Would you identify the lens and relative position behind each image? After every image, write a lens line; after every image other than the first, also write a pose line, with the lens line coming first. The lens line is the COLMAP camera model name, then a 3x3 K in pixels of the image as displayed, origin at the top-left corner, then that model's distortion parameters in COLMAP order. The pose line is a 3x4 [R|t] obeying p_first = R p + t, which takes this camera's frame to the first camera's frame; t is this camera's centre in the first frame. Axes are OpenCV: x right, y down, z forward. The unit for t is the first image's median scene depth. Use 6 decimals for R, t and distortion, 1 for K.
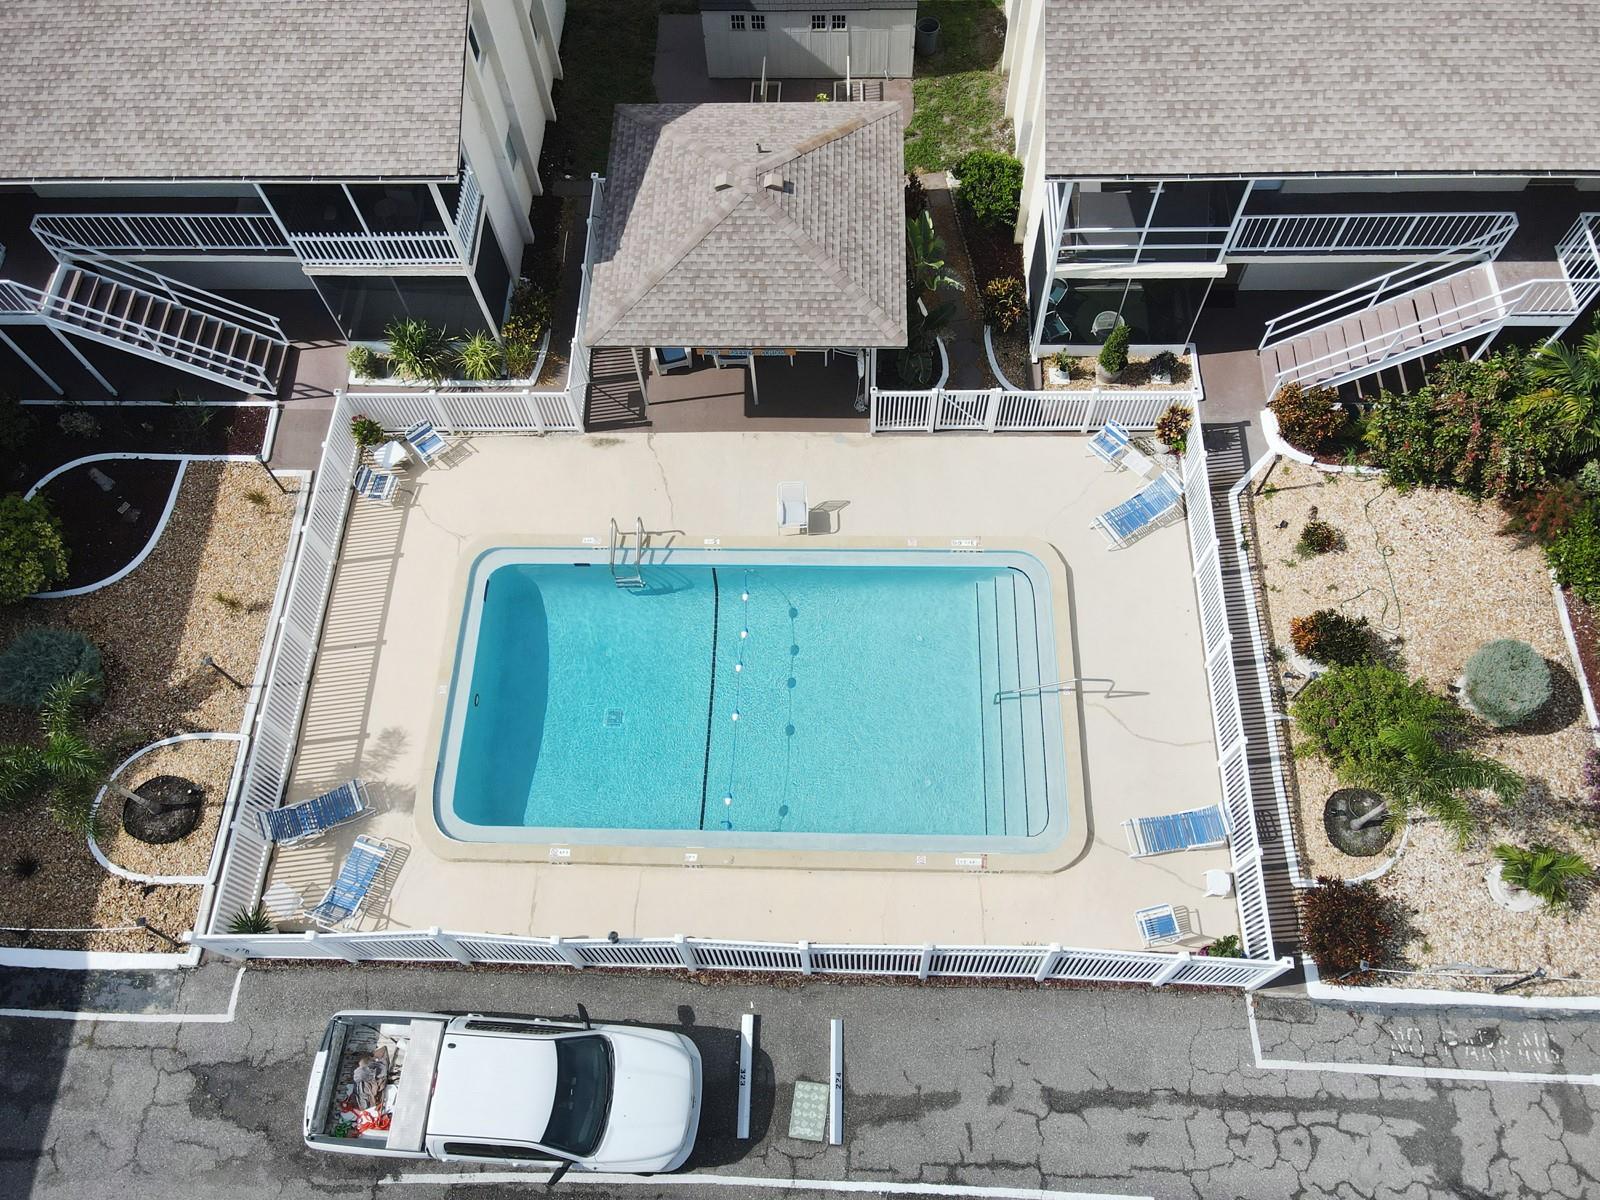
lens RADIAL K [[1184.4, 0, 817.8], [0, 1184.4, 559.5], [0, 0, 1]] dist [0.007640, 0.012216]
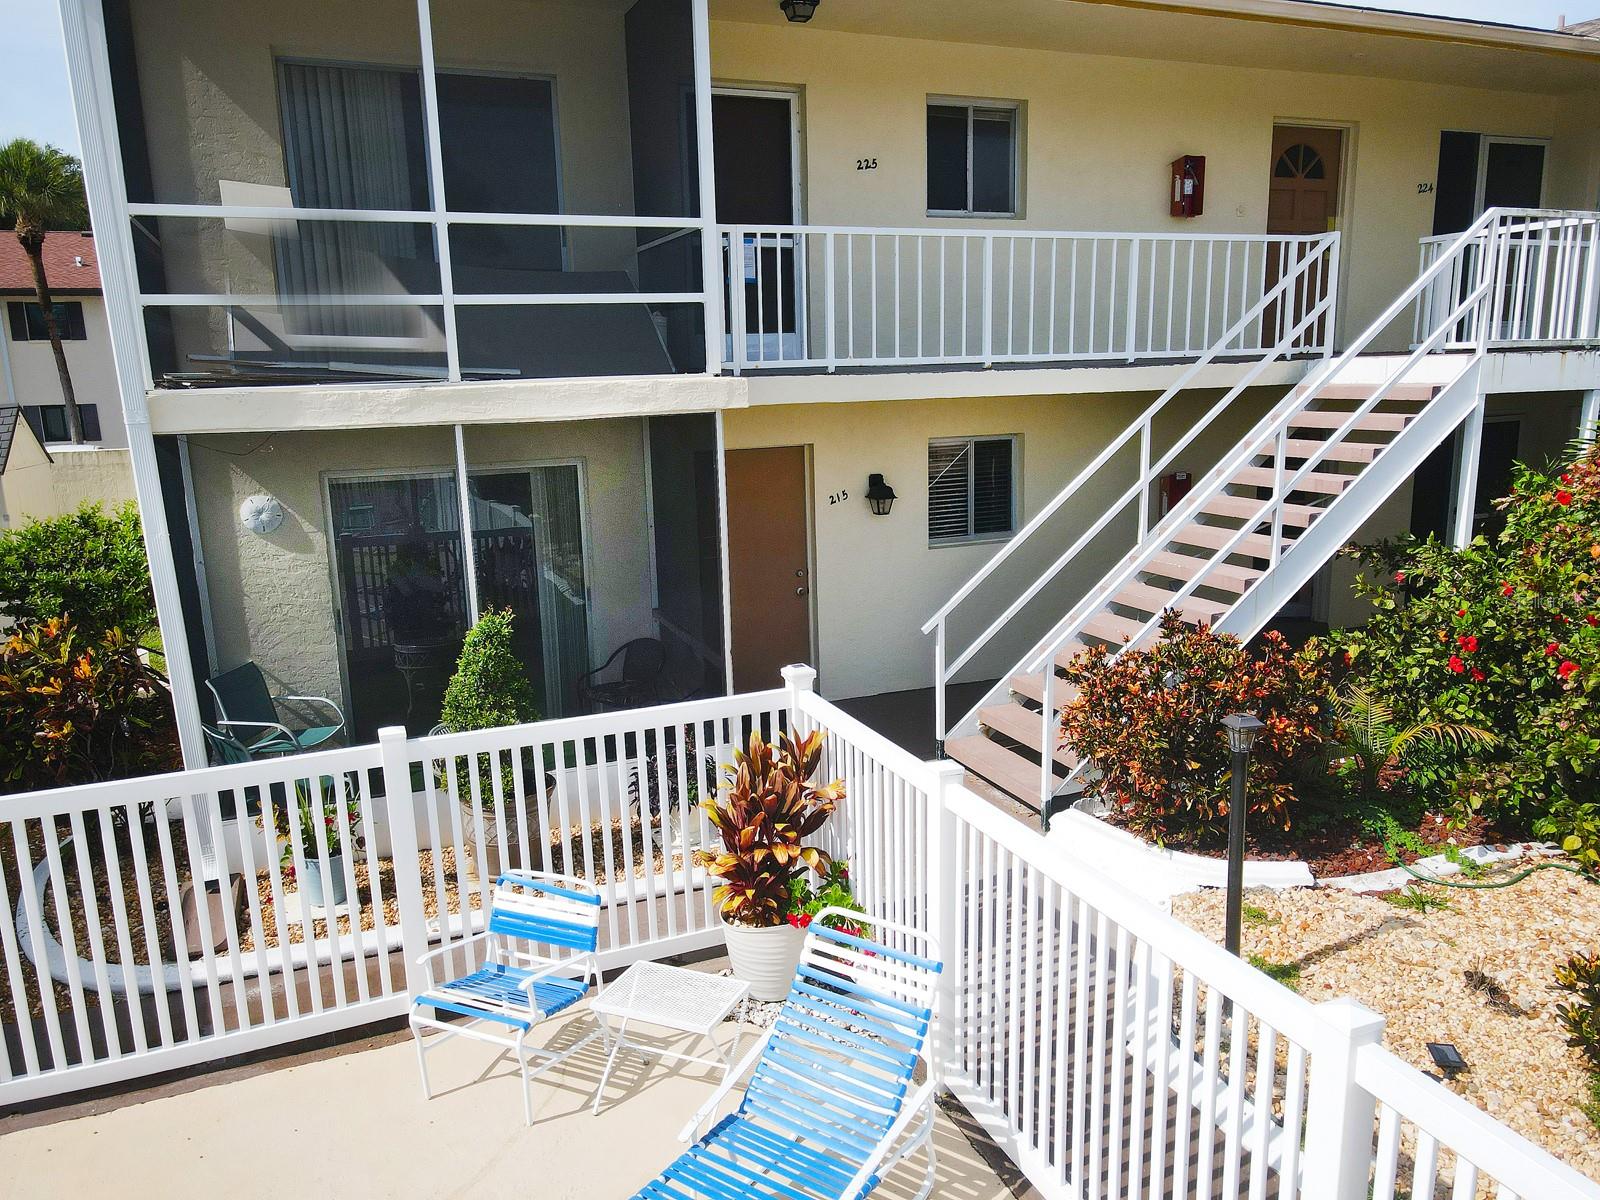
lens RADIAL K [[1184.4, 0, 795.6], [0, 1184.4, 601.8], [0, 0, 1]] dist [0.007640, 0.012216]
pose [[0.912578, -0.073645, 0.402217, 0.252478], [0.365769, 0.586756, -0.722447, 0.036104], [-0.182798, 0.806408, 0.562398, 0.984683]]
